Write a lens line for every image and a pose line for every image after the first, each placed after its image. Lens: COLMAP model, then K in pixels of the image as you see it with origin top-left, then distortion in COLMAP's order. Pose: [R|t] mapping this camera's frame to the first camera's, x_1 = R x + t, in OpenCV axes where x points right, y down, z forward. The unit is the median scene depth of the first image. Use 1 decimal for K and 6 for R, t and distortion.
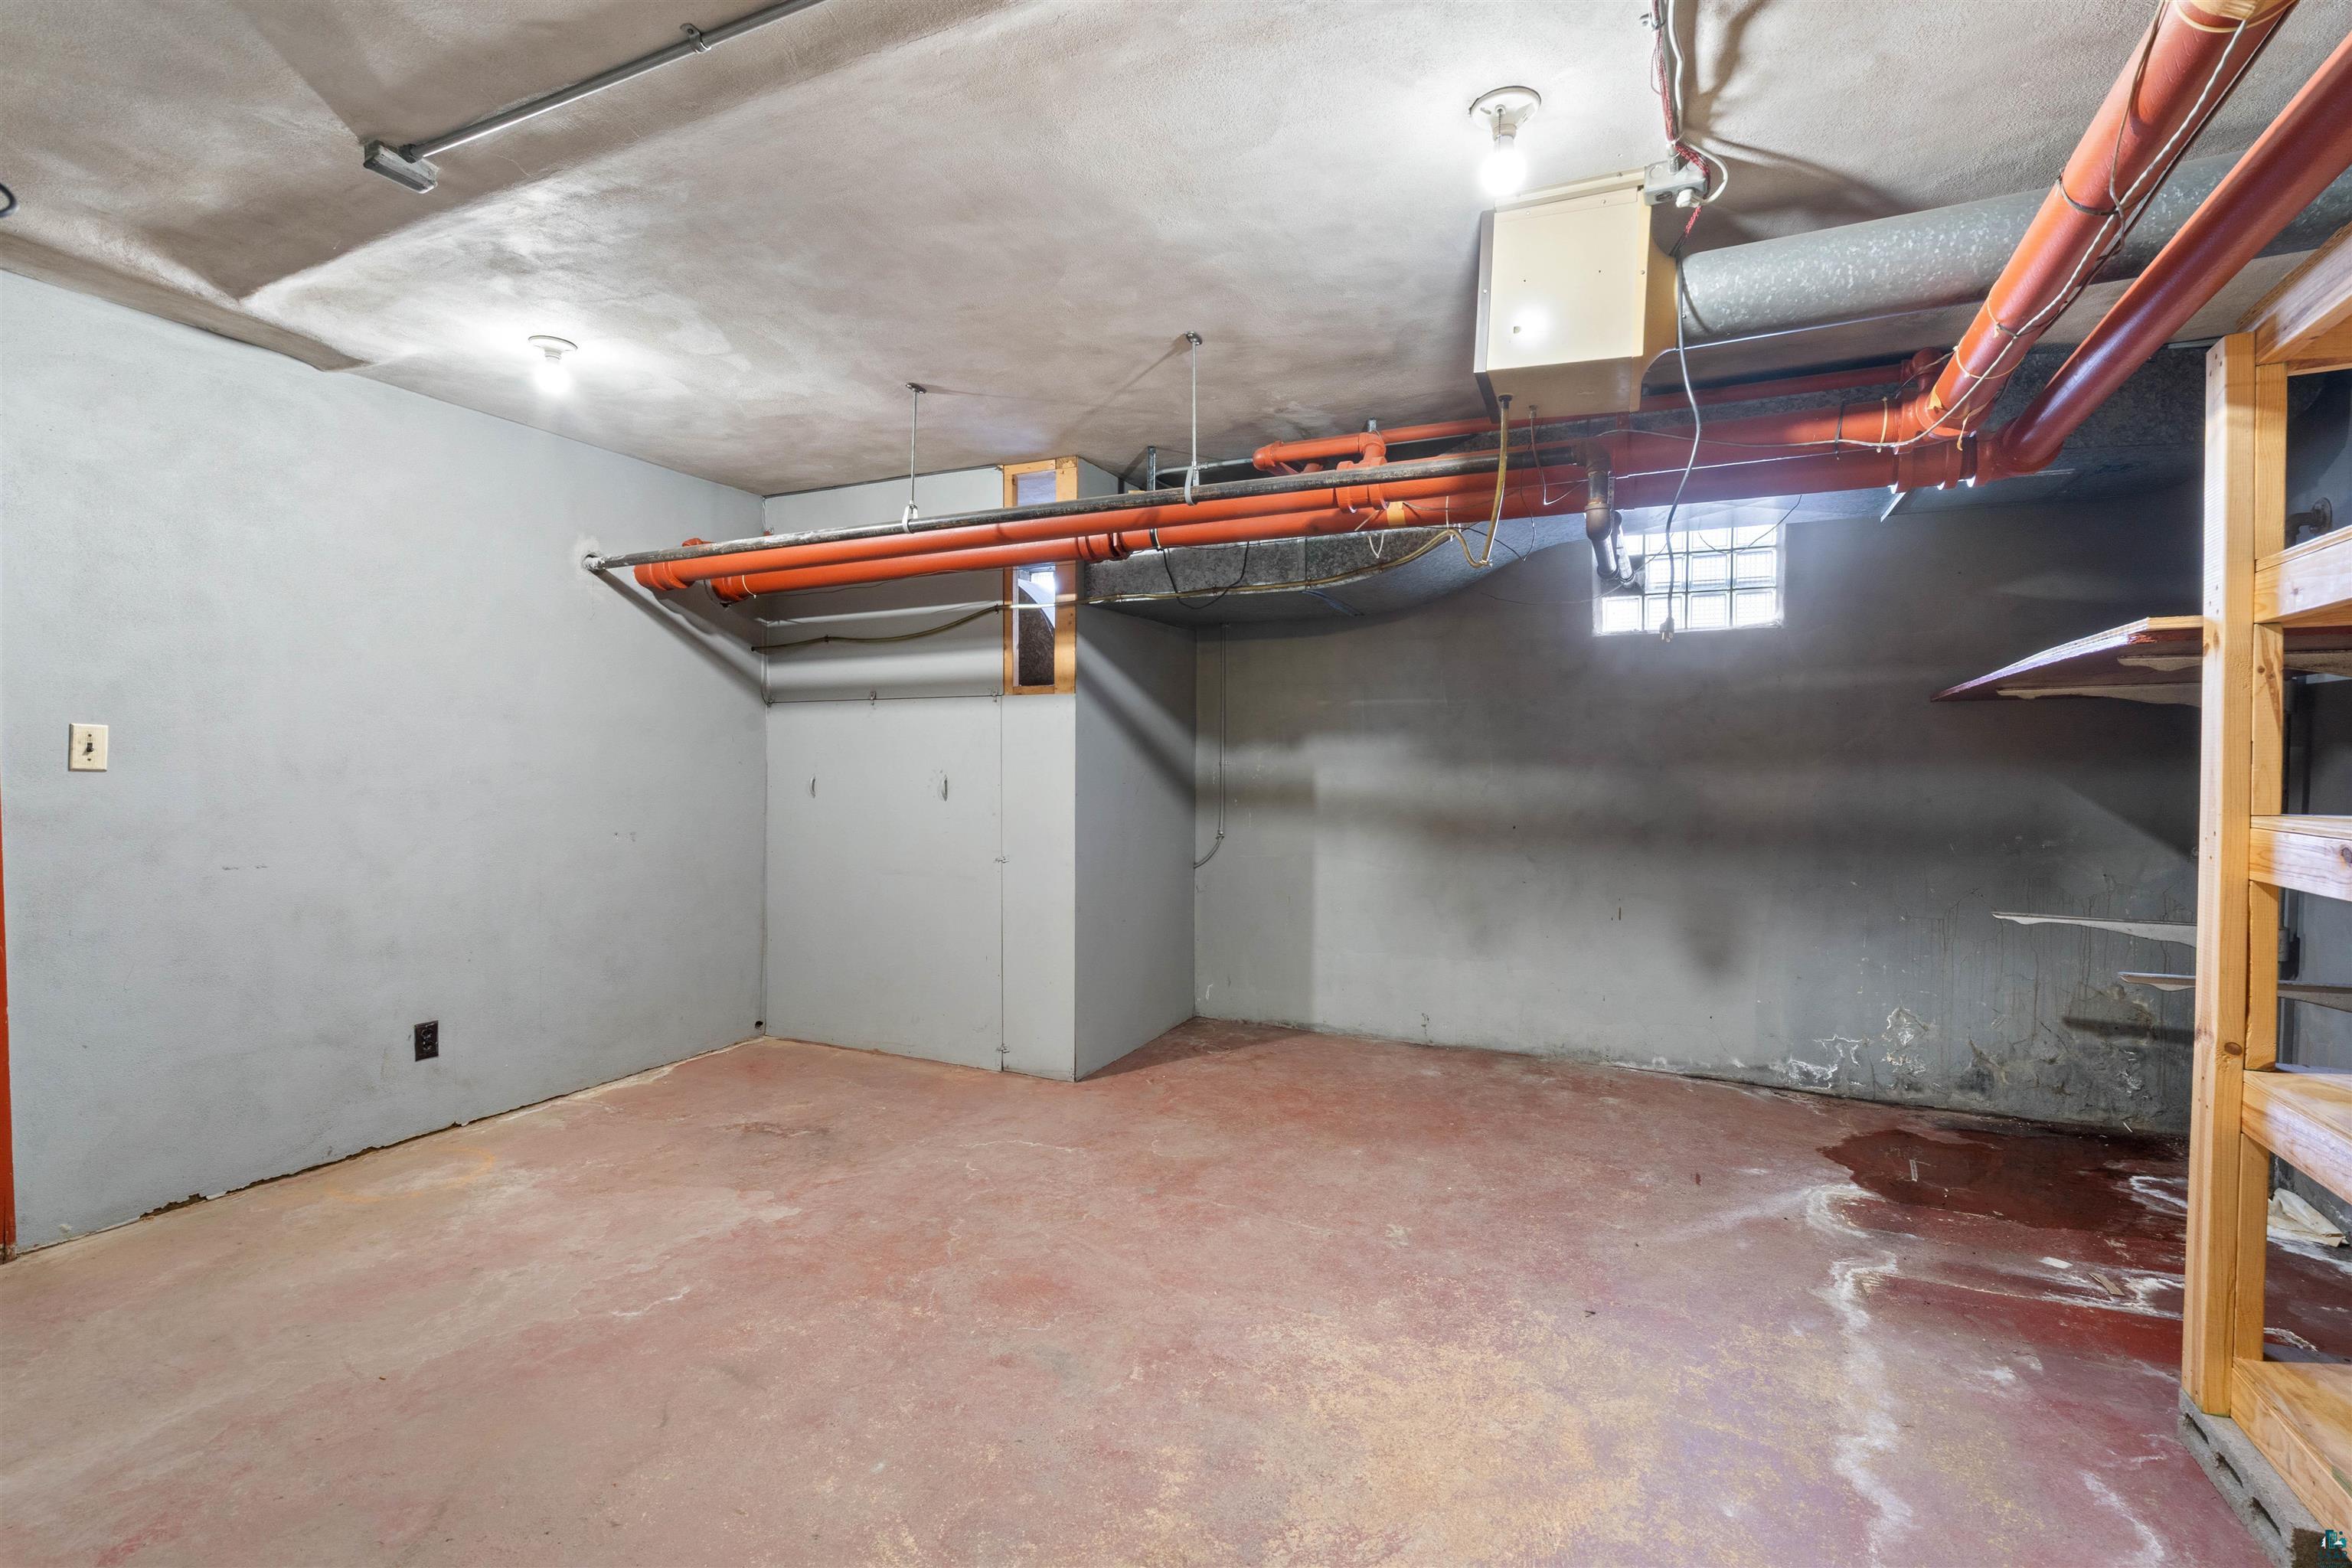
lens RADIAL K [[1083.1, 0, 1171.7], [0, 1083.1, 783.3], [0, 0, 1]] dist [0.000251, 0.001388]
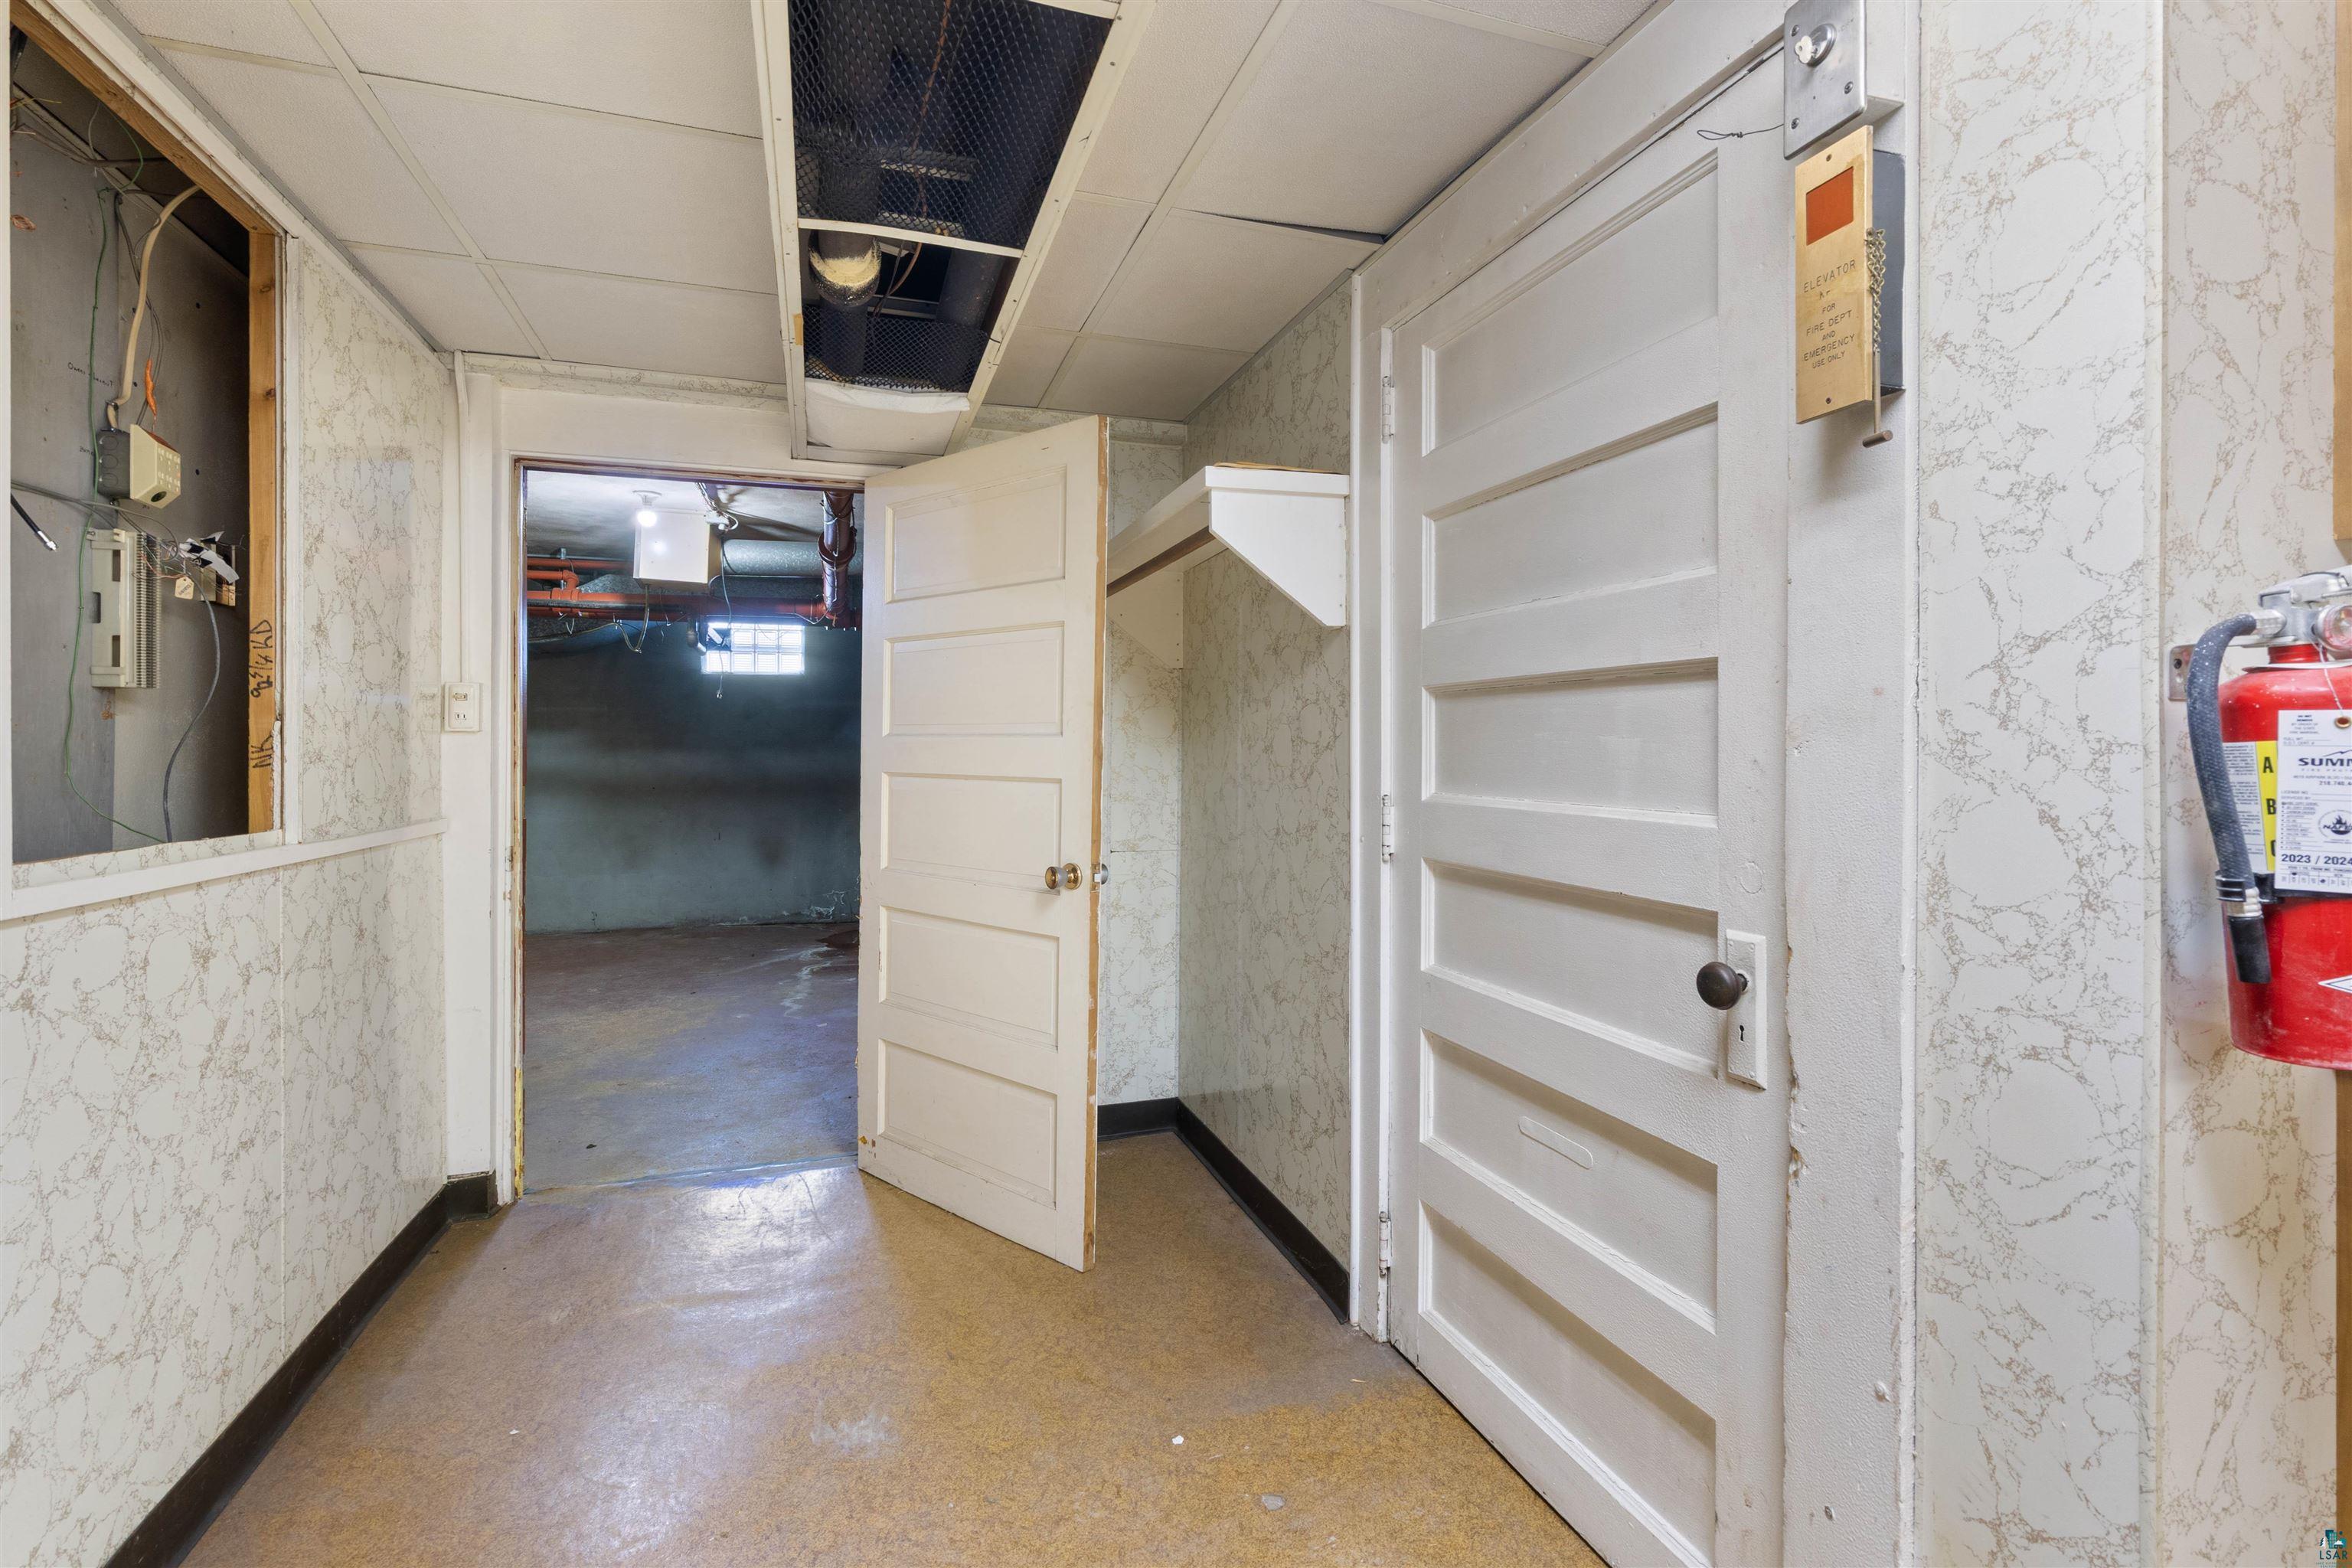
lens RADIAL K [[1083.1, 0, 1167.5], [0, 1083.1, 768.6], [0, 0, 1]] dist [0.000251, 0.001388]
pose [[0.730949, -0.015849, 0.682248, -0.238990], [0.012003, 0.999874, 0.010368, 0.004323], [-0.682327, 0.000611, 0.731047, -0.747473]]
